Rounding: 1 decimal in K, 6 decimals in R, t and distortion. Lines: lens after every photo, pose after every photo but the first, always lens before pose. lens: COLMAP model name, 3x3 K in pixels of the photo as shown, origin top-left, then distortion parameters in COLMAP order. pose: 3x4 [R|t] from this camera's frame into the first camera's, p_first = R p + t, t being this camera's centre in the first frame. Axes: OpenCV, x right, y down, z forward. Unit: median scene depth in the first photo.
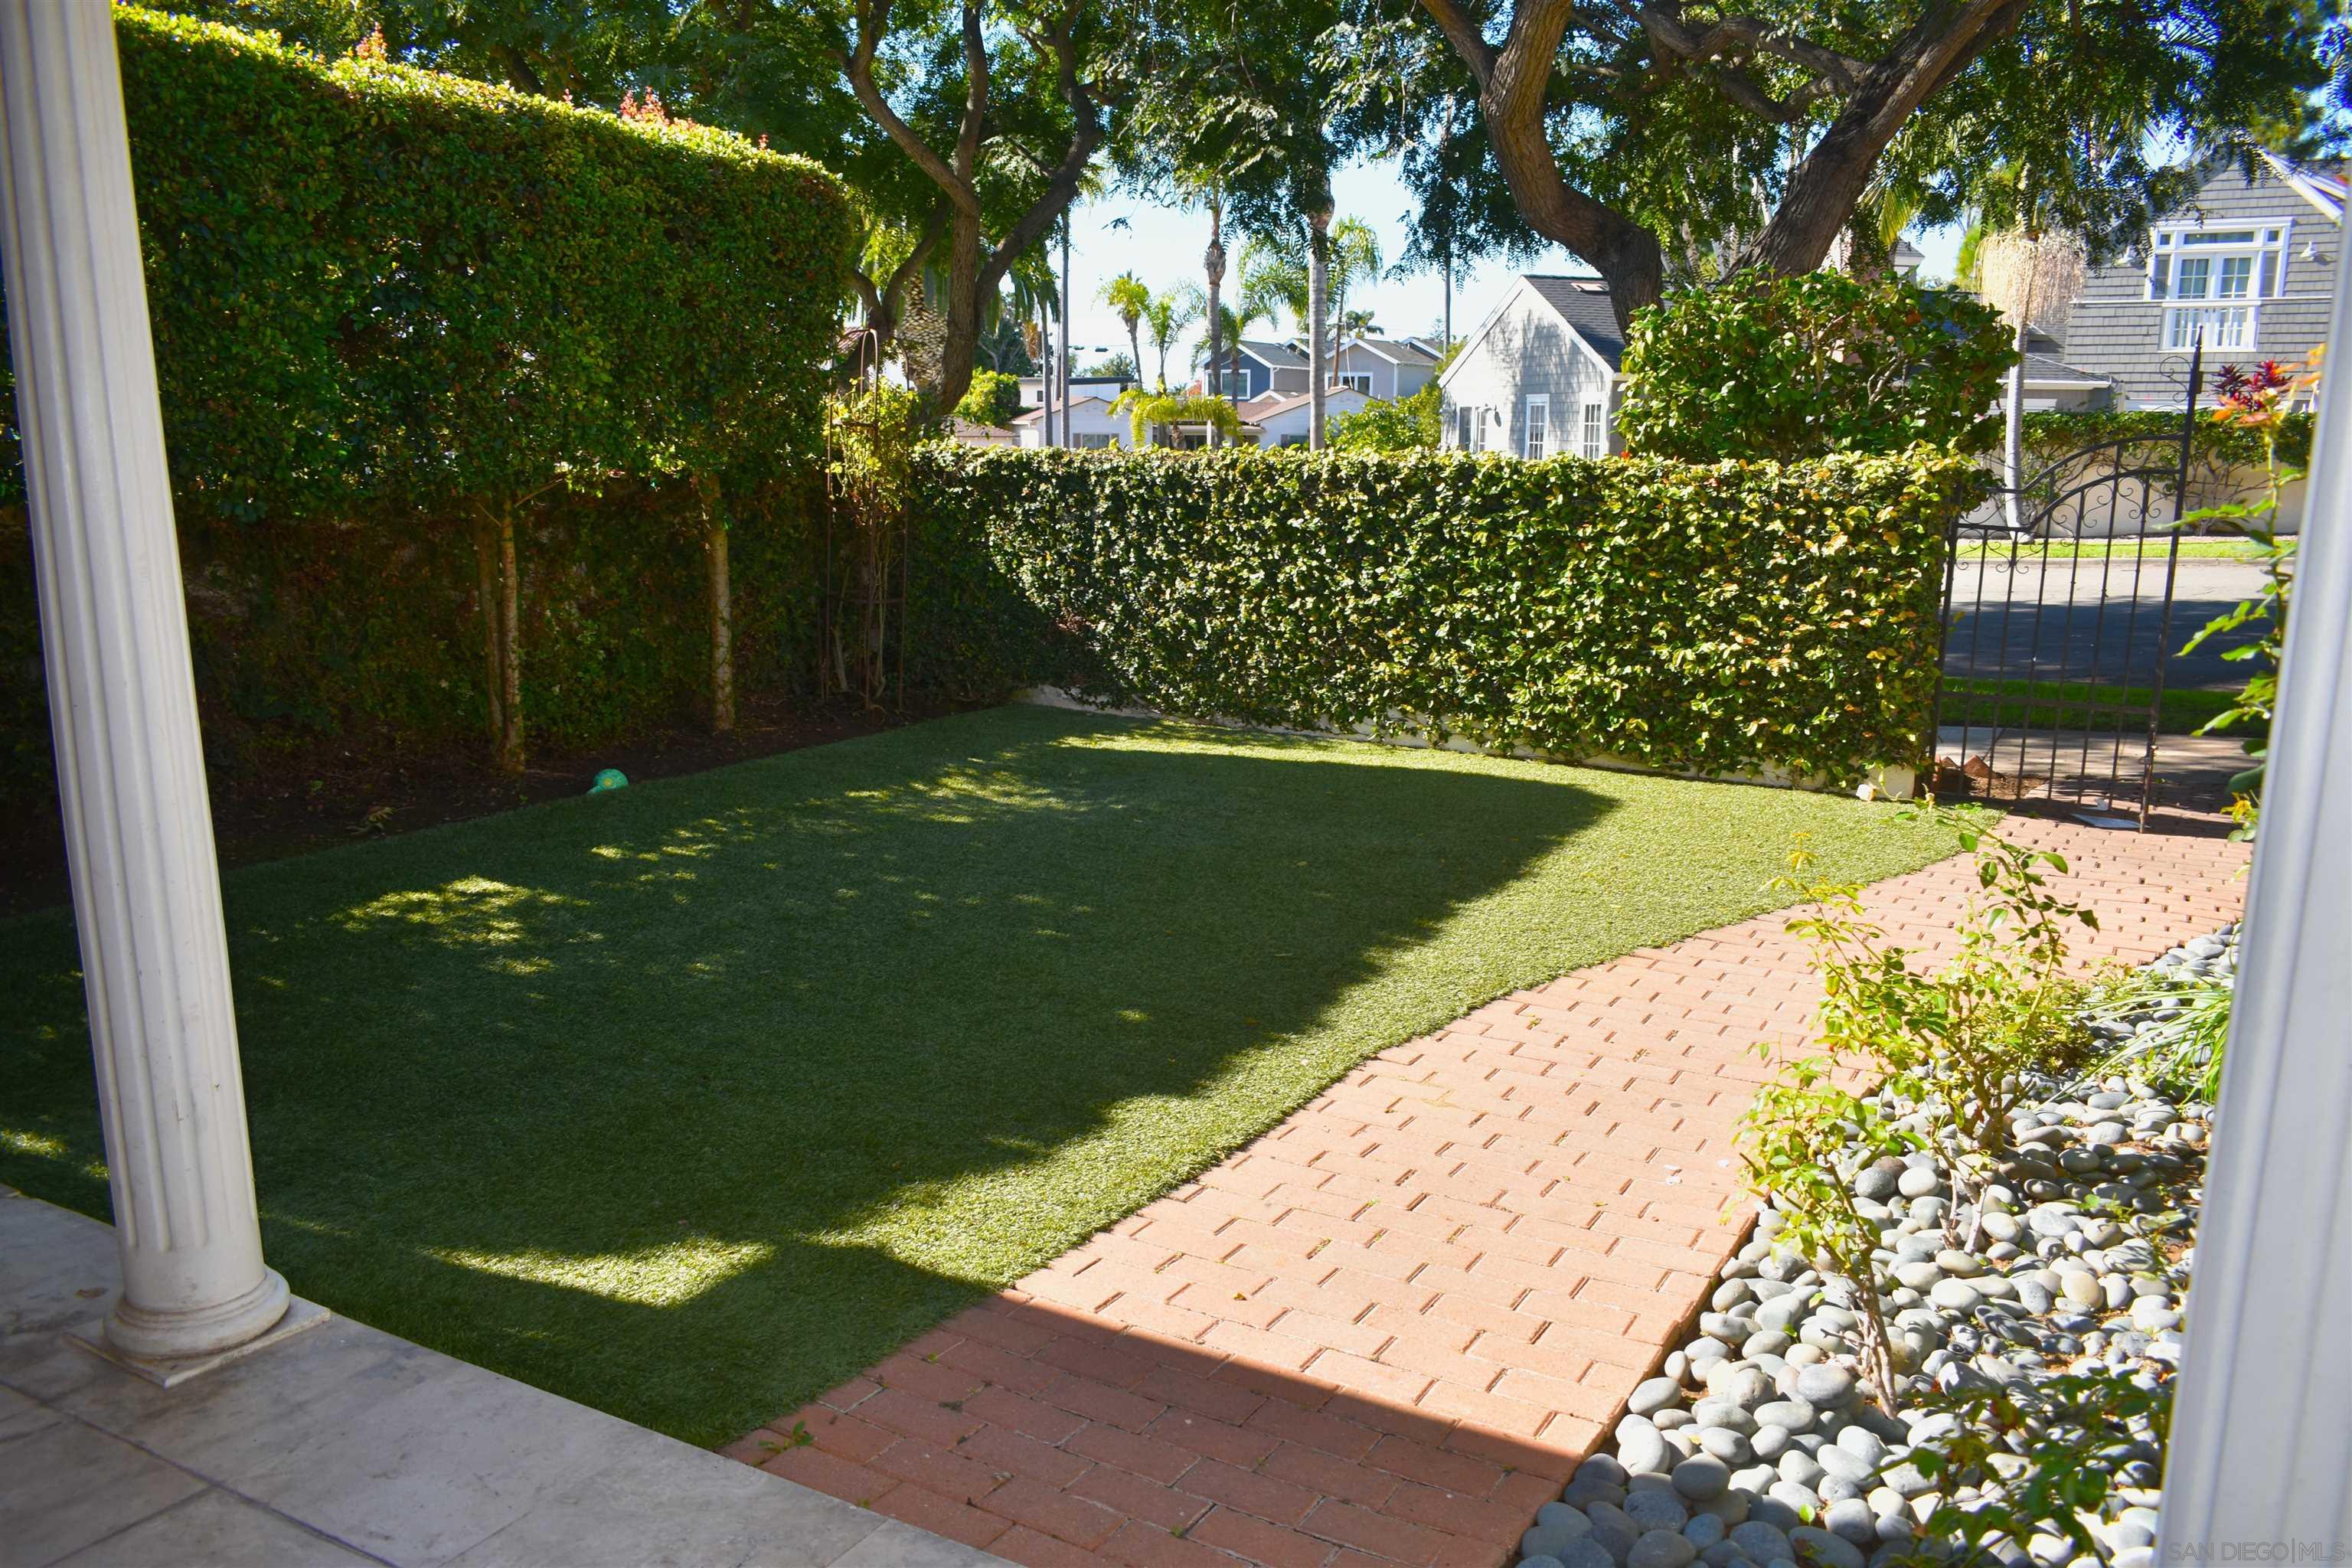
lens RADIAL K [[1808.7, 0, 1181.7], [0, 1808.7, 795.2], [0, 0, 1]] dist [-0.014179, 0.006899]
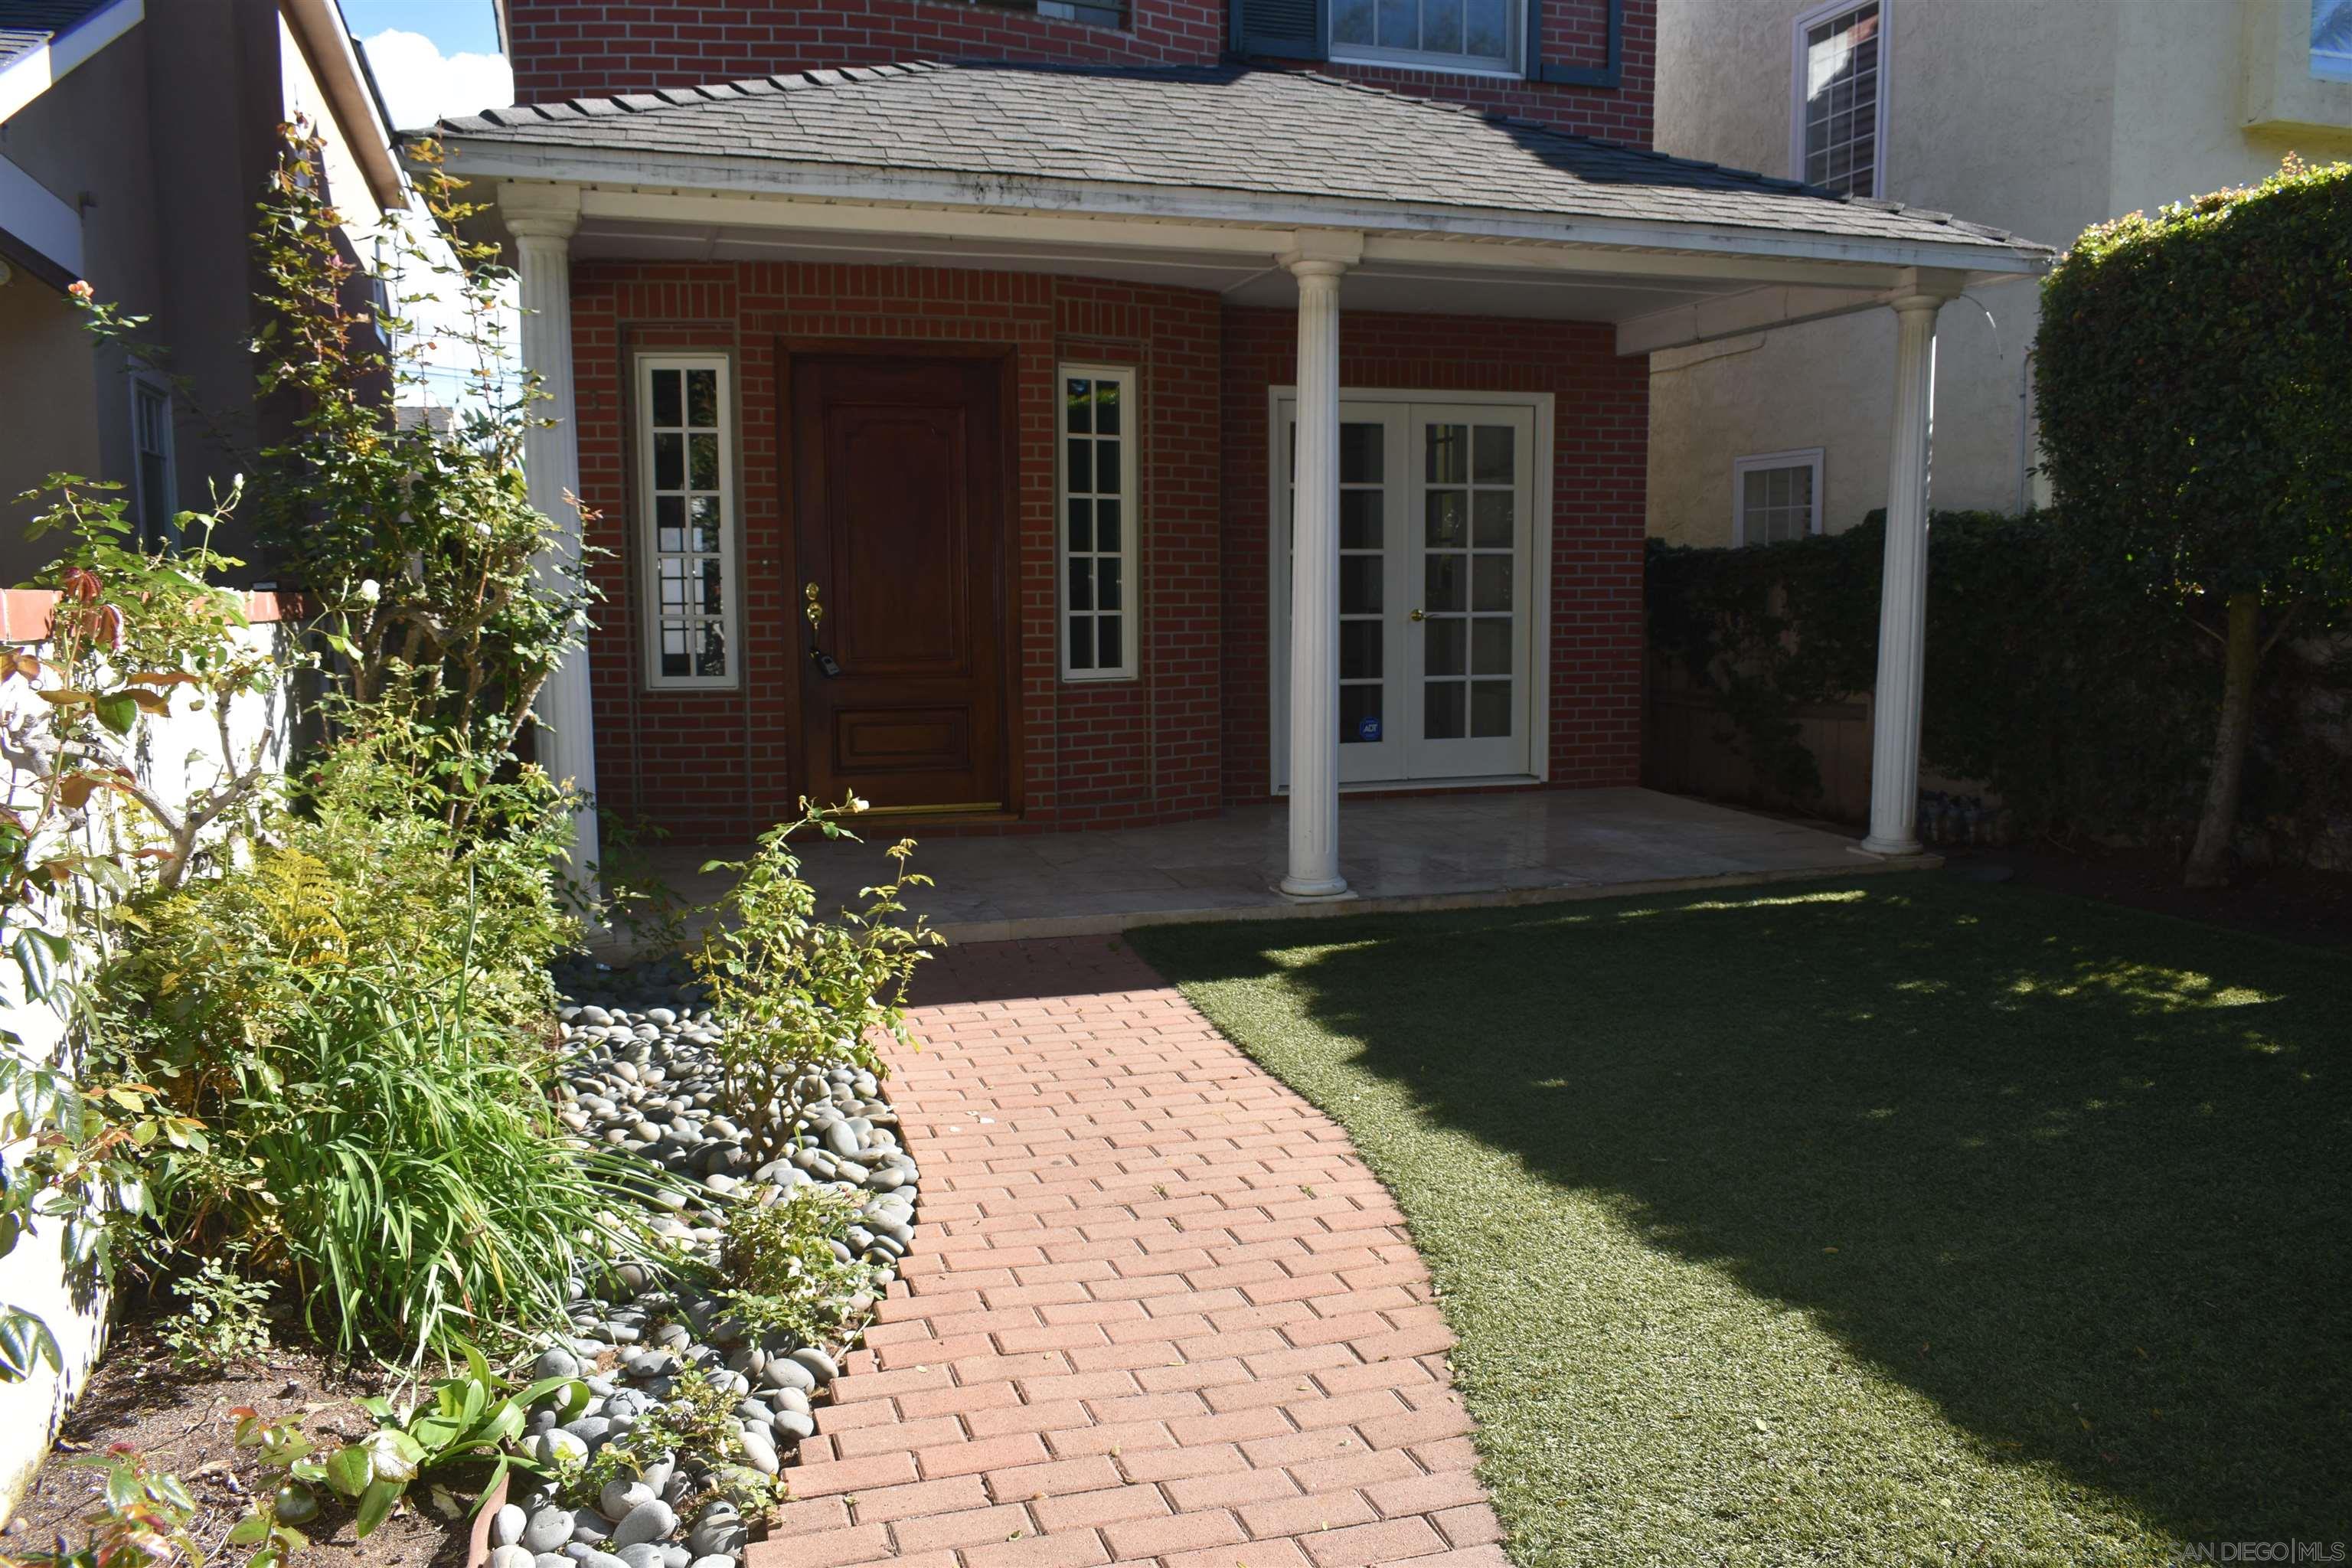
lens RADIAL K [[1808.7, 0, 1190.5], [0, 1808.7, 778.0], [0, 0, 1]] dist [-0.014179, 0.006899]
pose [[-0.674429, 0.067436, -0.735253, 0.508643], [-0.152039, 0.961794, 0.227675, -0.145160], [0.722516, 0.265338, -0.638409, 0.886989]]
